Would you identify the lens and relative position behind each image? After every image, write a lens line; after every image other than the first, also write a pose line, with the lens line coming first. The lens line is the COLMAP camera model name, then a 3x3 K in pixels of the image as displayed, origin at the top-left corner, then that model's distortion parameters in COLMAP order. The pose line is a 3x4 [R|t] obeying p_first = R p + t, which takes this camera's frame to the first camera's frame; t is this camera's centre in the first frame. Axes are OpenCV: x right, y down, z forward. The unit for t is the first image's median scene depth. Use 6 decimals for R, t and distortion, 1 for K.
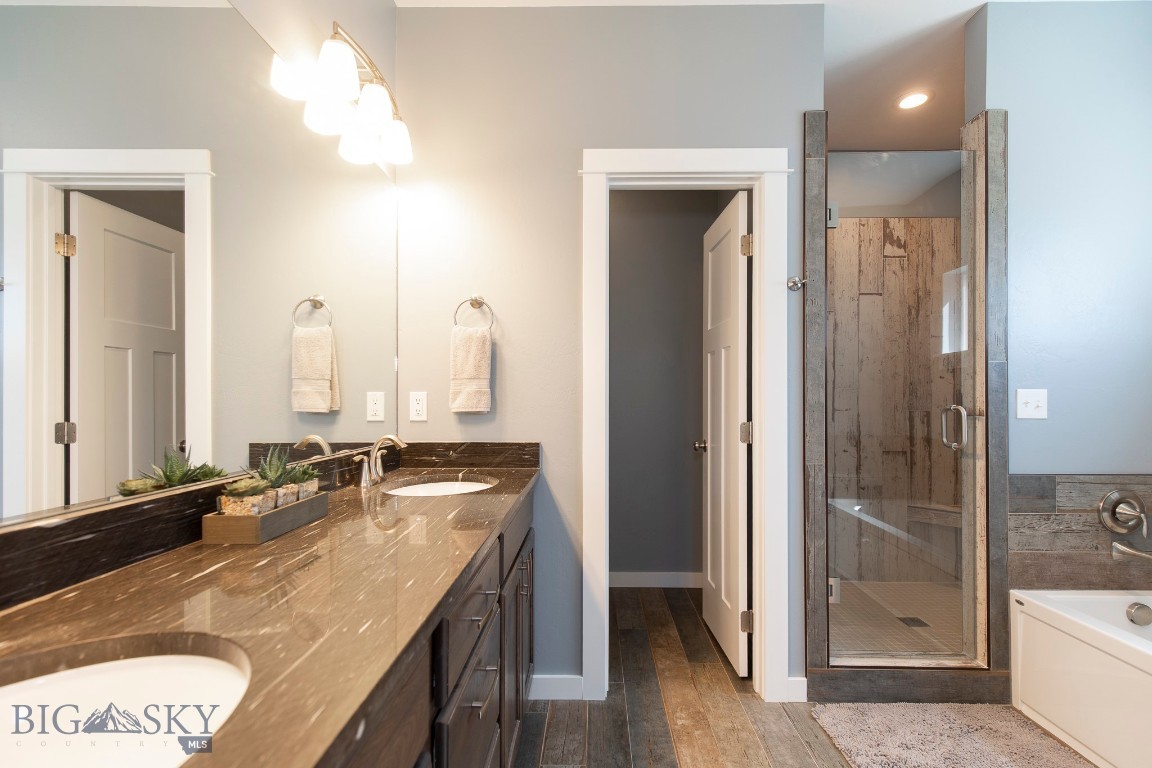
lens RADIAL K [[528.9, 0, 582.0], [0, 528.9, 392.3], [0, 0, 1]] dist [0.004228, -0.000126]
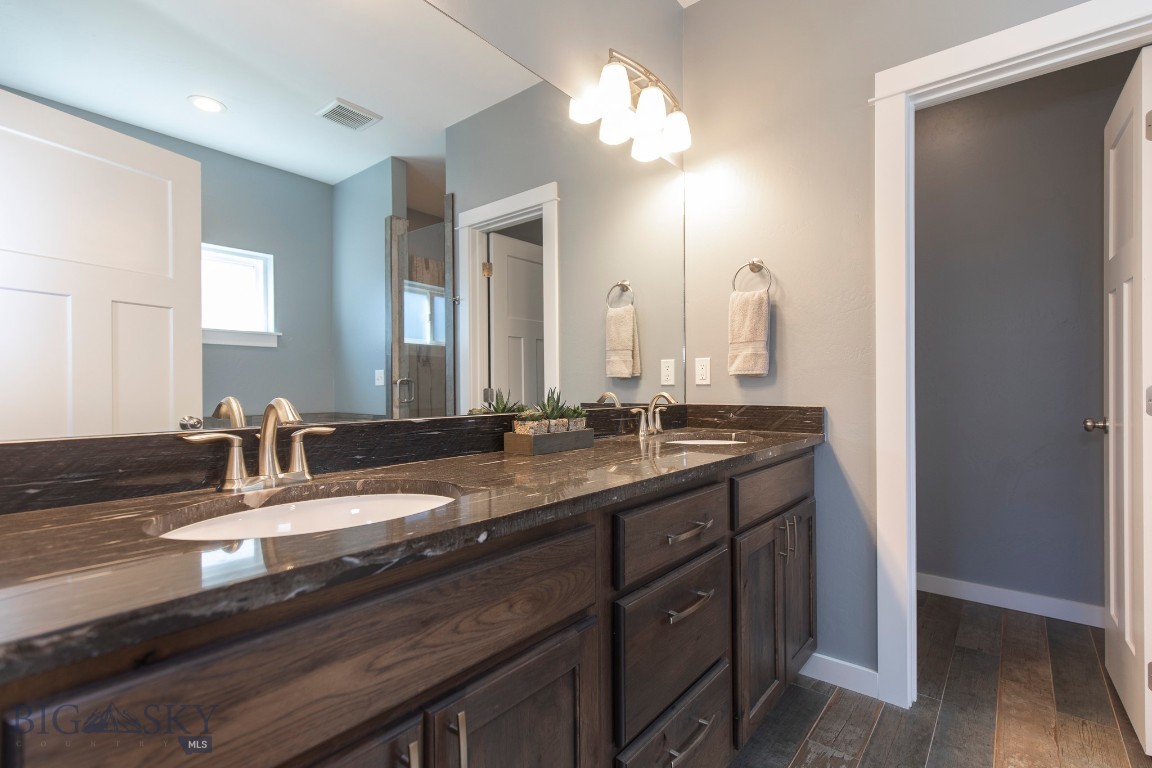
lens RADIAL K [[526.8, 0, 576.0], [0, 526.8, 384.0], [0, 0, 1]] dist [0.001011, -0.000070]
pose [[0.777657, -0.007859, -0.628640, 0.162618], [0.010787, 0.999941, 0.000843, 0.048678], [0.628597, -0.007437, 0.777696, 0.005207]]
